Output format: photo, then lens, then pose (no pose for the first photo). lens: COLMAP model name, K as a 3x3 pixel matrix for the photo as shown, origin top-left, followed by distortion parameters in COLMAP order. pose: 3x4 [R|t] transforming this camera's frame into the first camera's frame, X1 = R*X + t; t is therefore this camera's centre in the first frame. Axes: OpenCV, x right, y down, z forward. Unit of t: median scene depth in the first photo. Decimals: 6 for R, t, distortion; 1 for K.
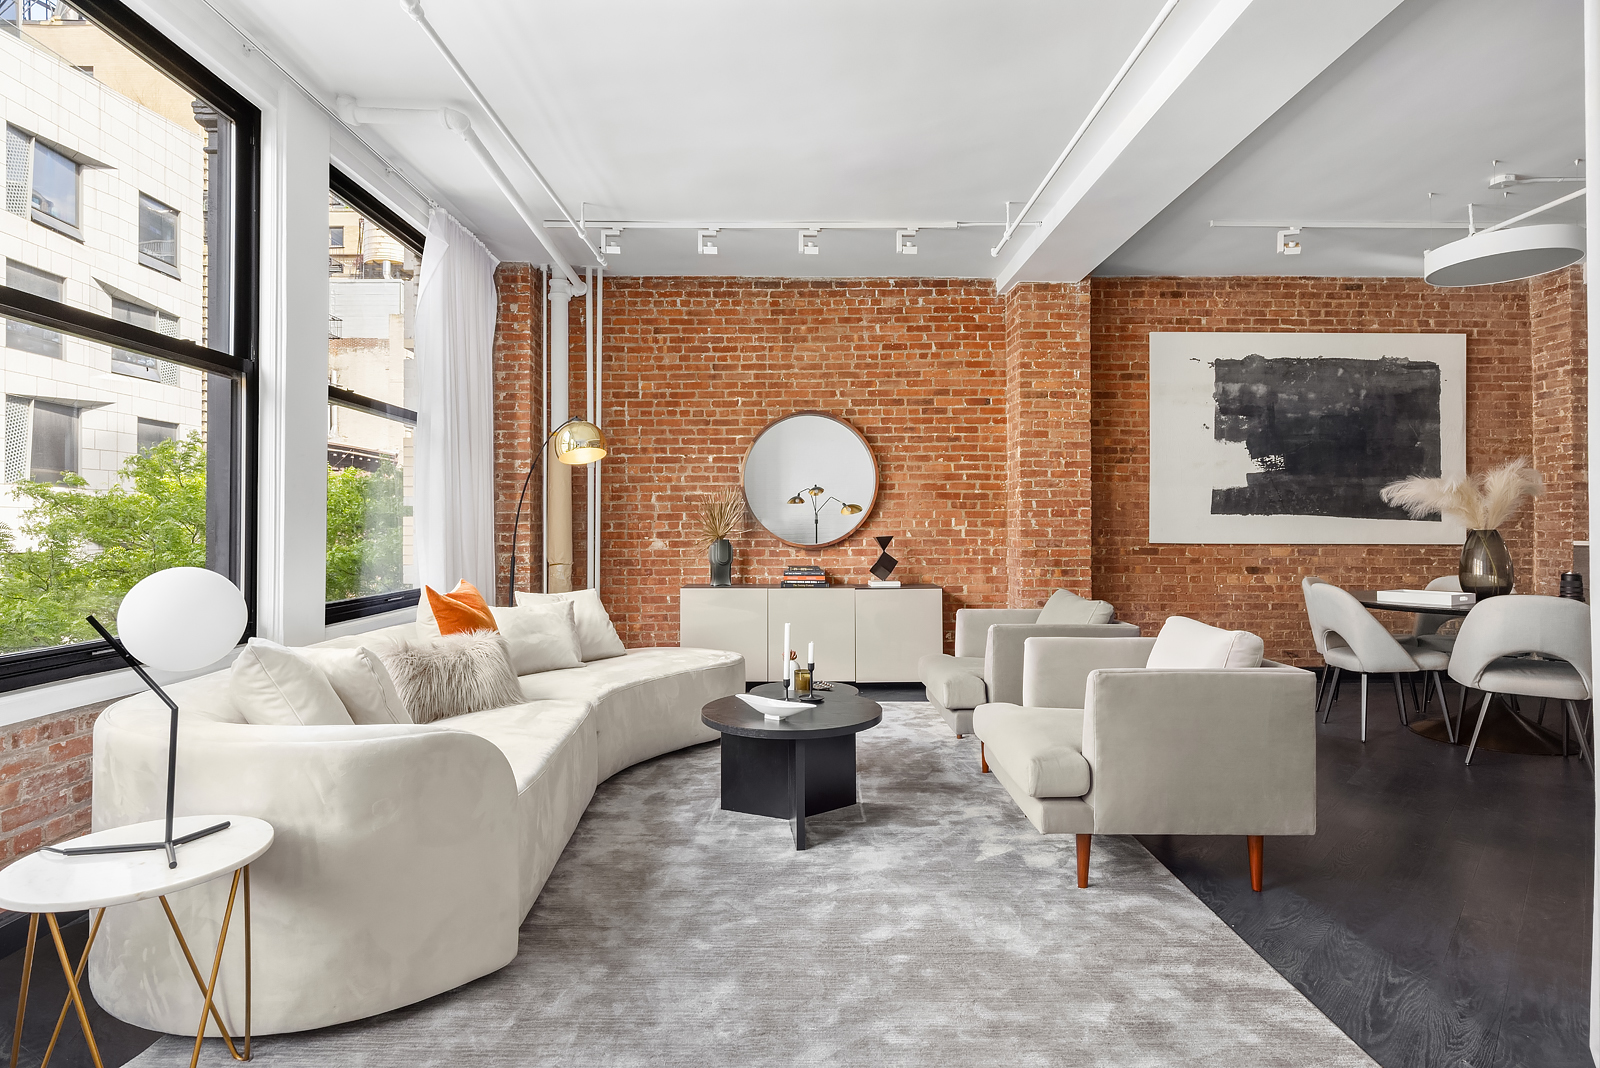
lens RADIAL K [[826.0, 0, 802.0], [0, 826.0, 520.3], [0, 0, 1]] dist [-0.006665, 0.002114]
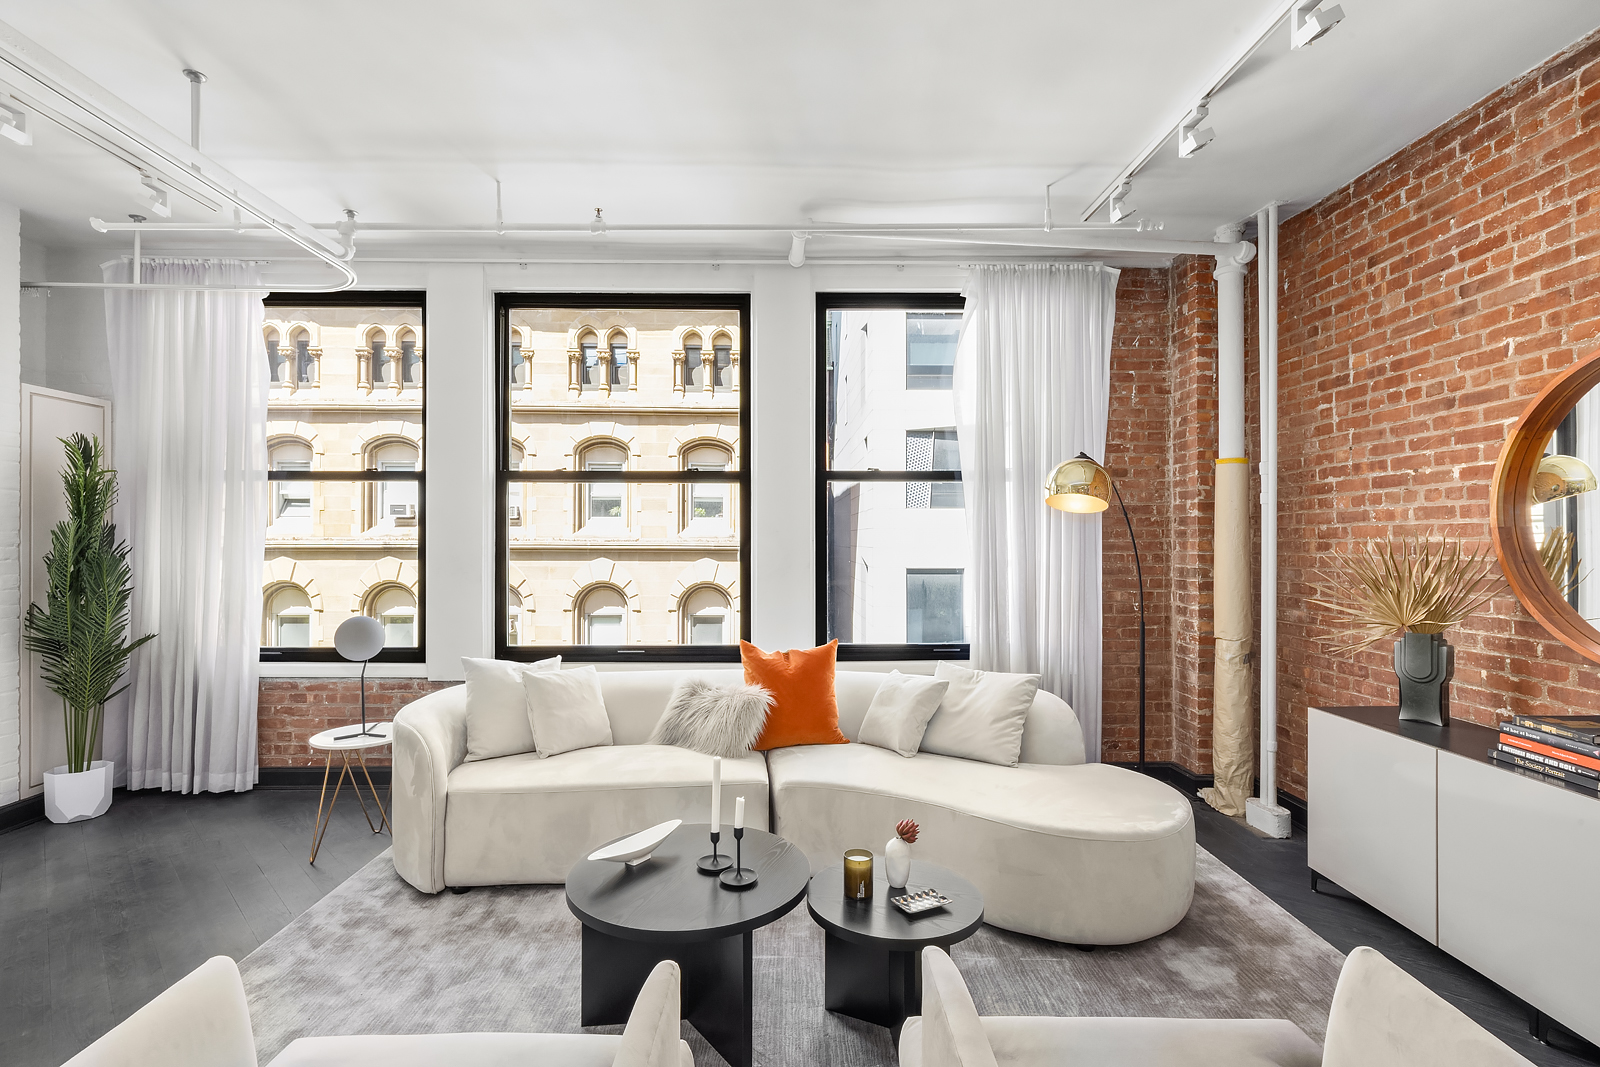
lens RADIAL K [[751.2, 0, 798.9], [0, 751.2, 532.0], [0, 0, 1]] dist [0.001605, -0.000730]
pose [[0.006181, -0.008140, -0.999948, 0.353198], [0.013771, 0.999873, -0.008054, -0.039441], [0.999886, -0.013721, 0.006292, 0.587561]]
